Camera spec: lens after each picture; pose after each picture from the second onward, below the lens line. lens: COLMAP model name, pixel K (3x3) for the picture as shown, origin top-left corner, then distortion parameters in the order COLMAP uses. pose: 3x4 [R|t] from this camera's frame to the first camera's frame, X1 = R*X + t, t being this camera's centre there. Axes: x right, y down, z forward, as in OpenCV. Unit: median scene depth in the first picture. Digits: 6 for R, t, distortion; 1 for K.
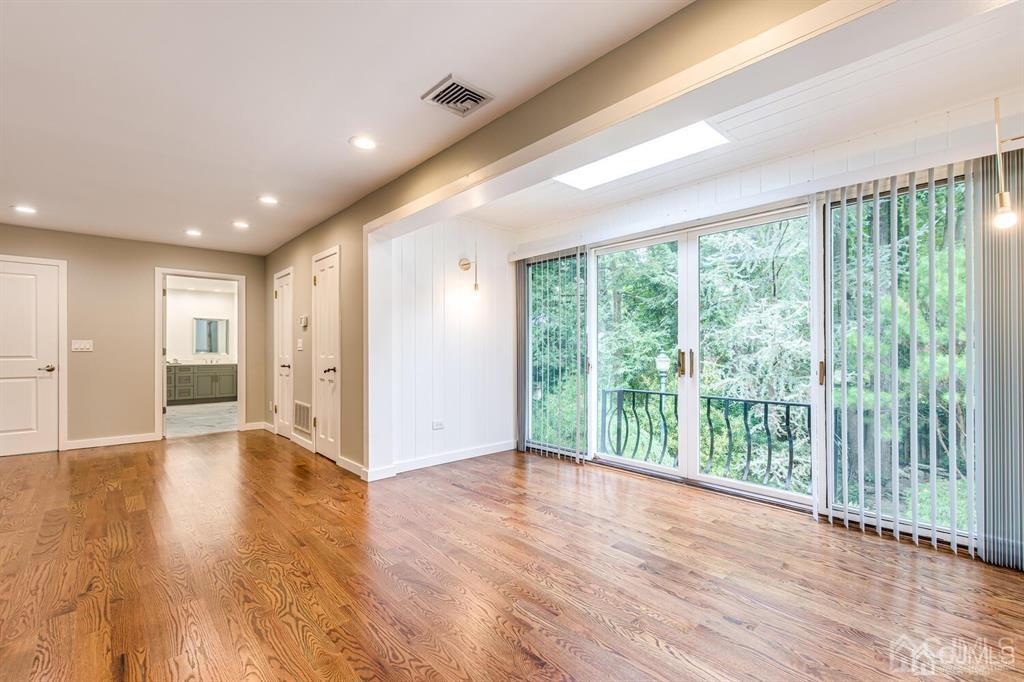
lens RADIAL K [[442.9, 0, 516.2], [0, 442.9, 349.7], [0, 0, 1]] dist [0.003302, -0.000943]
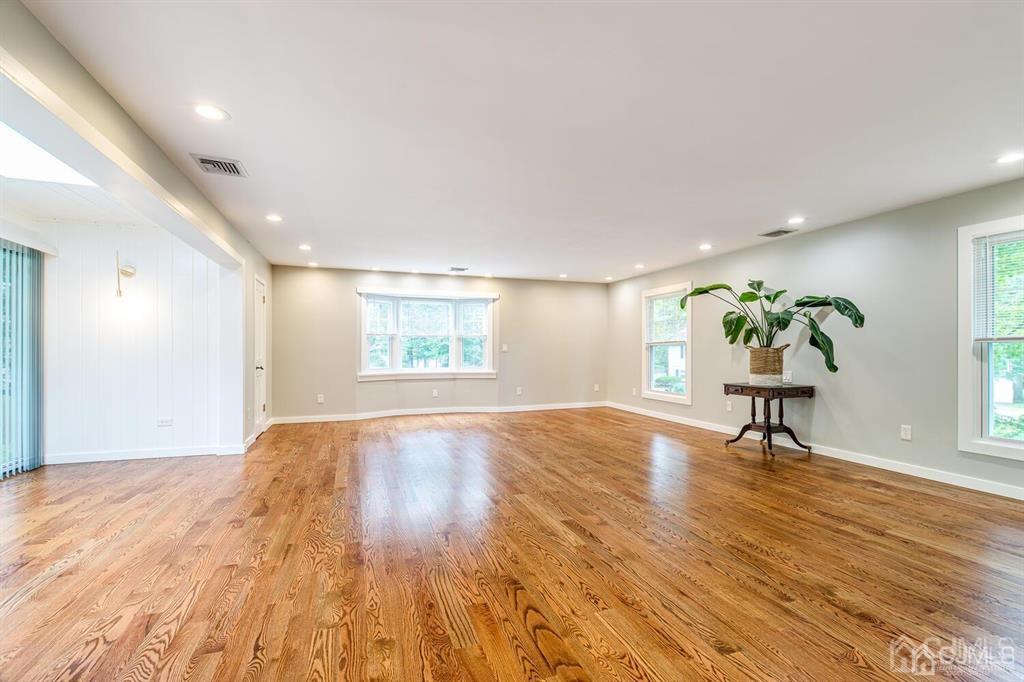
lens RADIAL K [[442.9, 0, 515.4], [0, 442.9, 346.1], [0, 0, 1]] dist [0.003302, -0.000943]
pose [[-0.920716, 0.007799, 0.390156, -0.703615], [0.002423, 0.999895, -0.014268, -0.001121], [-0.390226, -0.012191, -0.920638, 0.900501]]
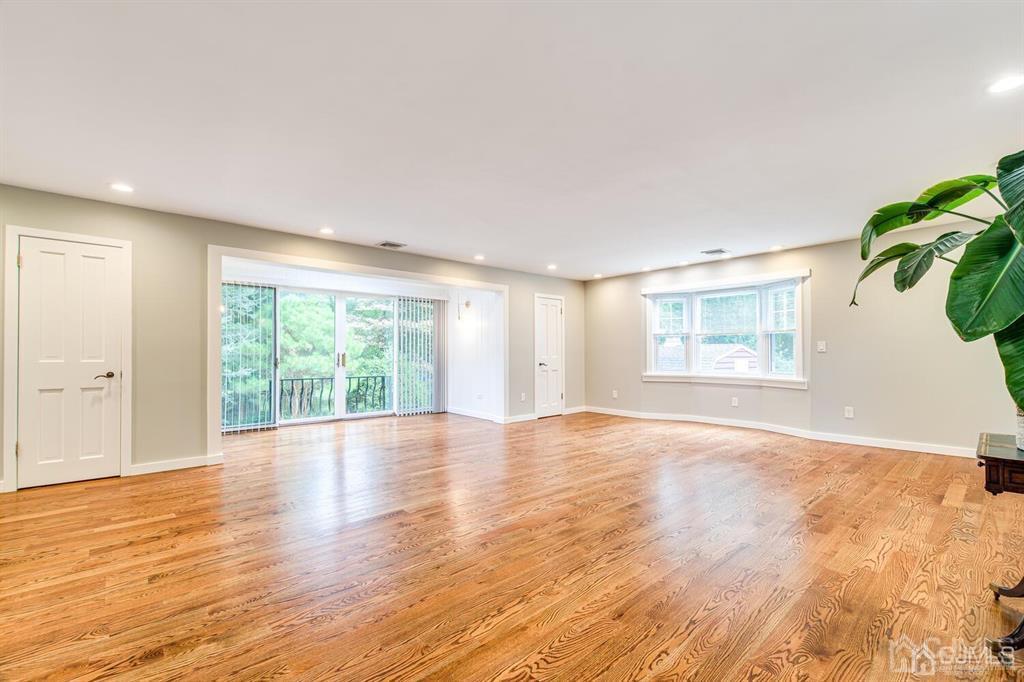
lens RADIAL K [[442.9, 0, 520.5], [0, 442.9, 347.4], [0, 0, 1]] dist [0.003302, -0.000943]
pose [[0.010794, 0.014516, 0.999836, -1.168824], [-0.000479, 0.999895, -0.014512, 0.001428], [-0.999942, -0.000323, 0.010800, 0.140295]]
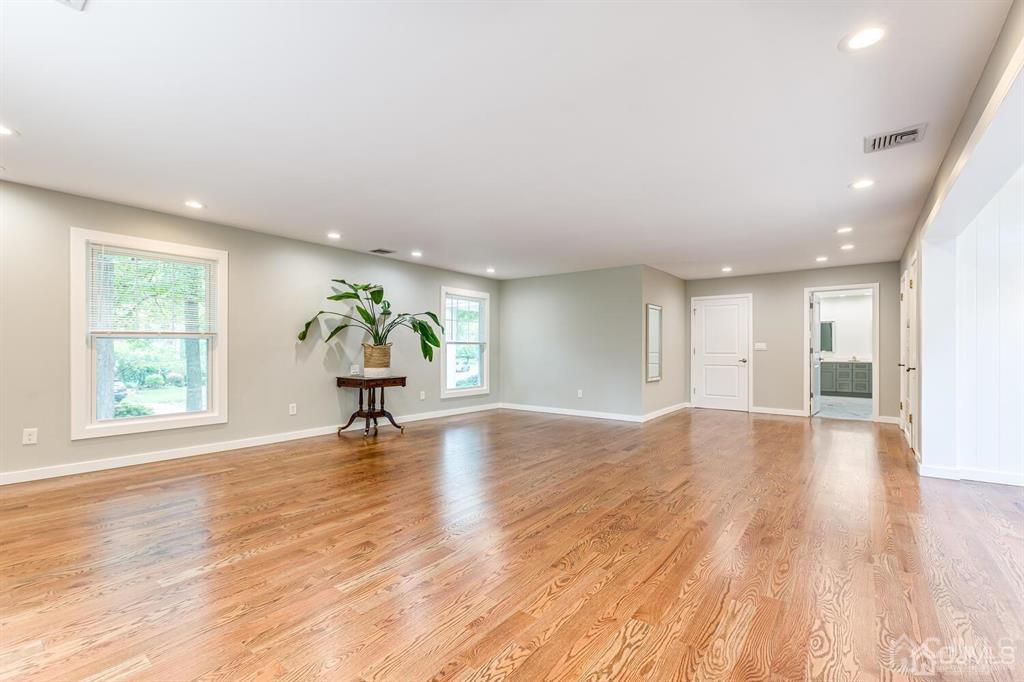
lens RADIAL K [[442.9, 0, 515.8], [0, 442.9, 347.2], [0, 0, 1]] dist [0.003302, -0.000943]
pose [[0.162551, -0.001862, -0.986698, 0.419830], [-0.000356, 0.999998, -0.001946, -0.003753], [0.986700, 0.000667, 0.162550, -0.092651]]
